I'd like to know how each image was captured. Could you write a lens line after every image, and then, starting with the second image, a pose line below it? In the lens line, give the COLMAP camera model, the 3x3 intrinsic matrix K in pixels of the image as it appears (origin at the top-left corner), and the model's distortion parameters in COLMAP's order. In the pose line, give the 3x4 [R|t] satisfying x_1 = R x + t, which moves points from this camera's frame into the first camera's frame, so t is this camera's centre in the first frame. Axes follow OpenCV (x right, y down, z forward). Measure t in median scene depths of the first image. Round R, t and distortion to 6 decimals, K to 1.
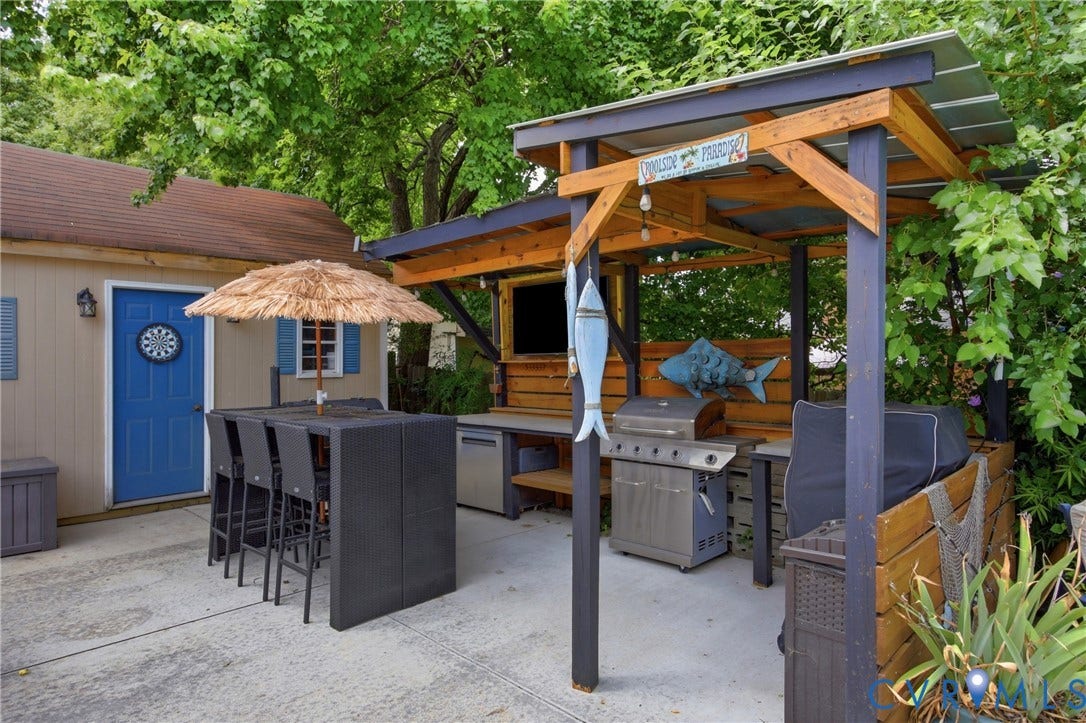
lens RADIAL K [[561.4, 0, 543.0], [0, 561.4, 361.5], [0, 0, 1]] dist [0.000174, -0.000345]
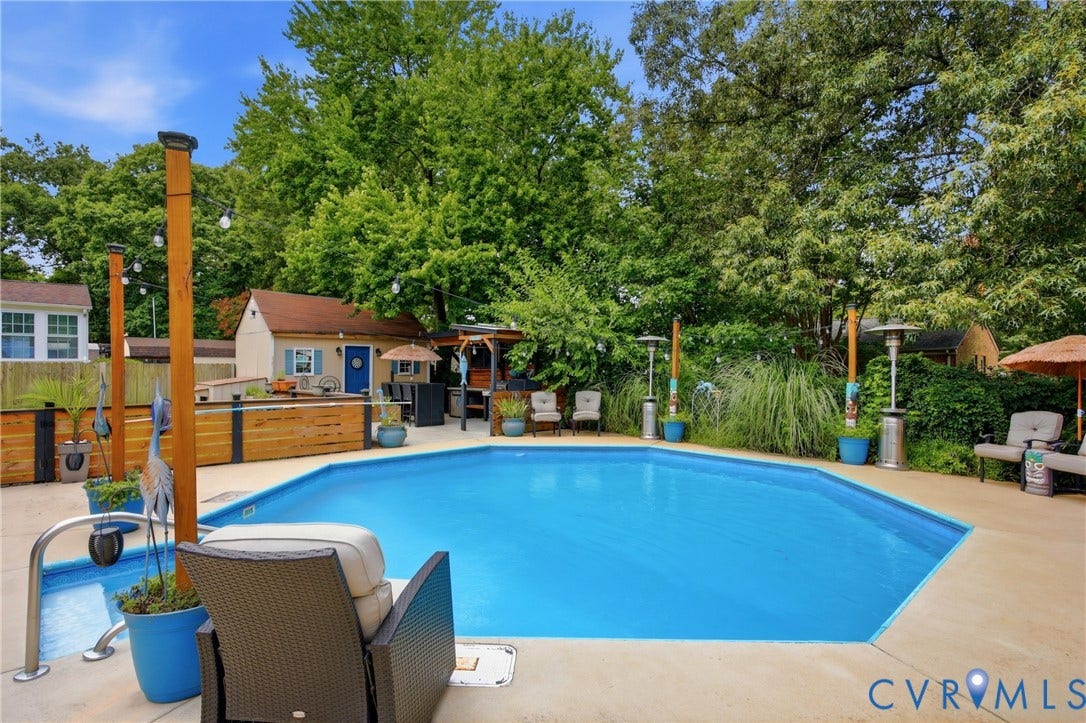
lens RADIAL K [[561.4, 0, 543.0], [0, 561.4, 361.5], [0, 0, 1]] dist [0.000174, -0.000345]
pose [[0.996664, 0.003818, -0.081525, 1.117691], [-0.004674, 0.999936, -0.010316, -0.029063], [0.081480, 0.010663, 0.996618, -3.764952]]
